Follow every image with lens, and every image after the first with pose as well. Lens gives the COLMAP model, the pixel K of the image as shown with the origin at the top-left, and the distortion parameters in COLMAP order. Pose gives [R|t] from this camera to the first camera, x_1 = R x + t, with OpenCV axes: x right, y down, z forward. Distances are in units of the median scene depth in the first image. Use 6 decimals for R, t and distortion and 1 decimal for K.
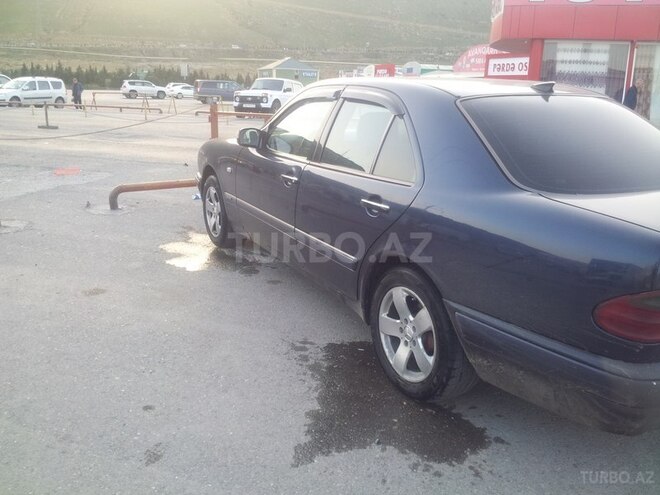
lens RADIAL K [[596.7, 0, 330.0], [0, 596.7, 247.5], [0, 0, 1]] dist [-0.001246, -0.092707]
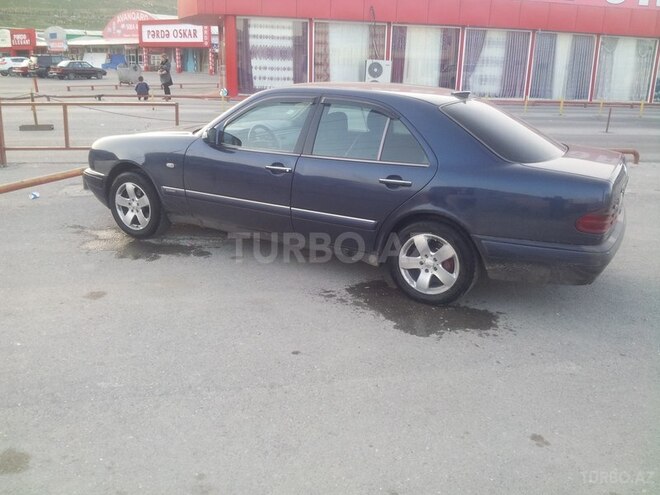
lens RADIAL K [[606.0, 0, 330.0], [0, 606.0, 247.5], [0, 0, 1]] dist [-0.045210, -0.000273]
pose [[0.835220, -0.166132, 0.524221, -0.108605], [0.136647, 0.986075, 0.094785, -0.009556], [-0.532668, -0.007534, 0.846291, -0.021194]]
